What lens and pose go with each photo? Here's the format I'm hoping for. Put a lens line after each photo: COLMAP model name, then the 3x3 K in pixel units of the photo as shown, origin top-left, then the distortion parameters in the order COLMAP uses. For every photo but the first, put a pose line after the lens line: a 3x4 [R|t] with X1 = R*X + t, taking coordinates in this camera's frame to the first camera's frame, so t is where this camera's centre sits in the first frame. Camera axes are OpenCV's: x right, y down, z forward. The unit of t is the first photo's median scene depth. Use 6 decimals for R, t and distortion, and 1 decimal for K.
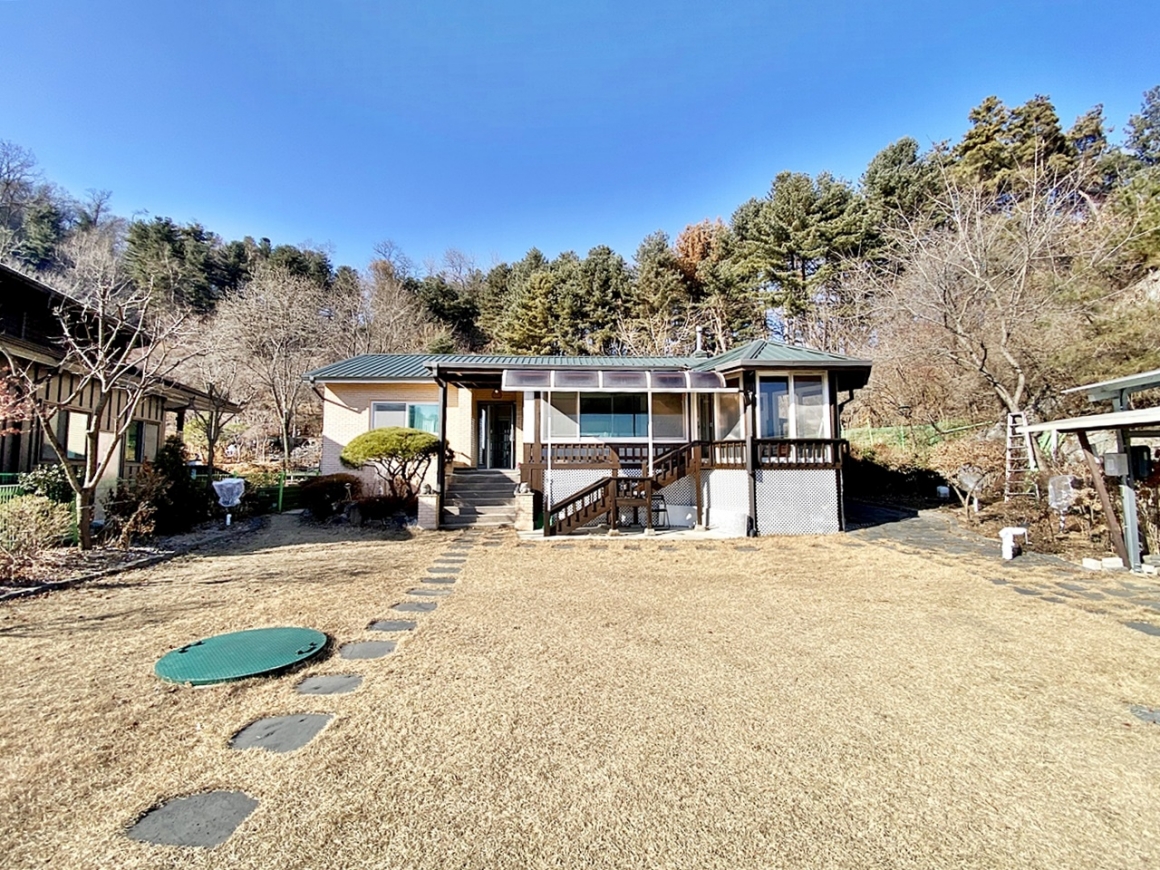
lens RADIAL K [[478.9, 0, 581.5], [0, 478.9, 434.2], [0, 0, 1]] dist [0.054503, -0.049587]
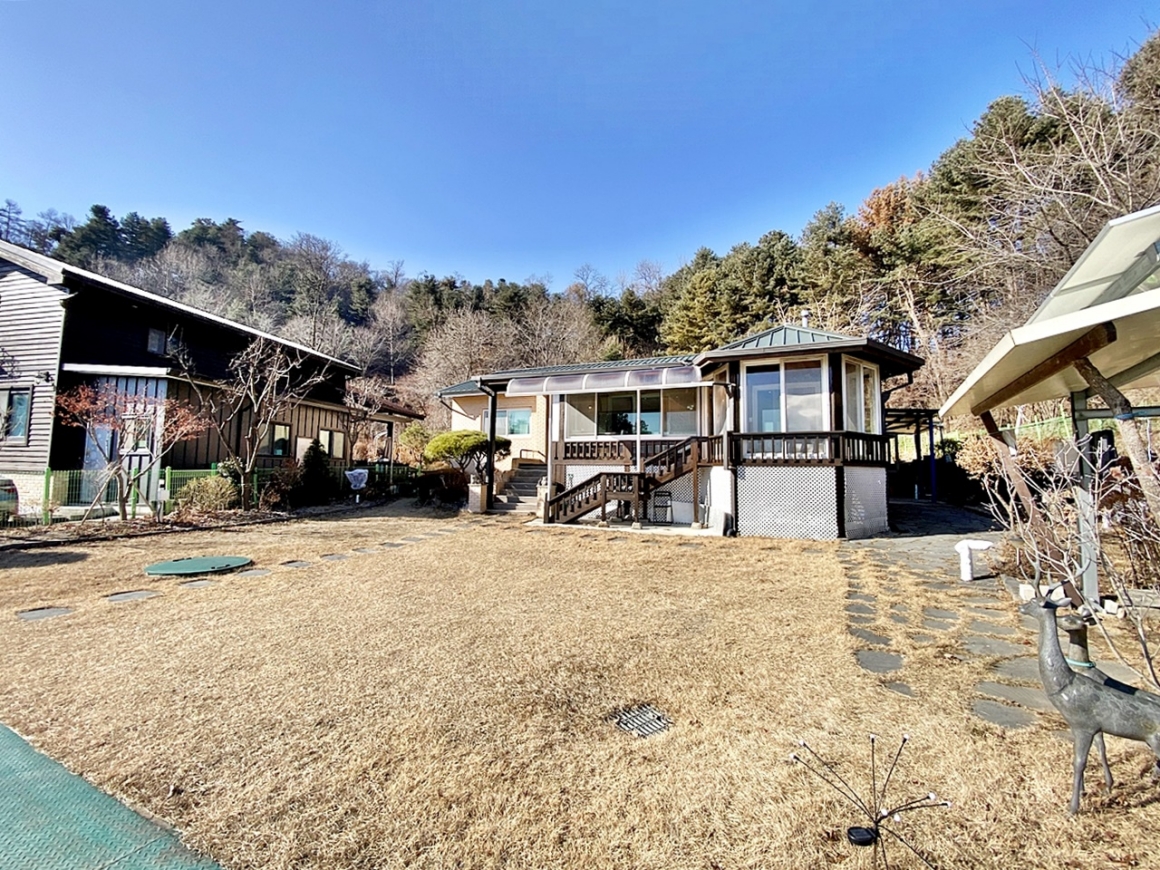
lens RADIAL K [[478.9, 0, 581.5], [0, 478.9, 434.2], [0, 0, 1]] dist [0.054503, -0.049587]
pose [[0.901393, -0.019702, -0.432554, 0.145399], [0.016584, 0.999802, -0.010979, 0.004942], [0.432685, 0.002722, 0.901541, 0.005216]]
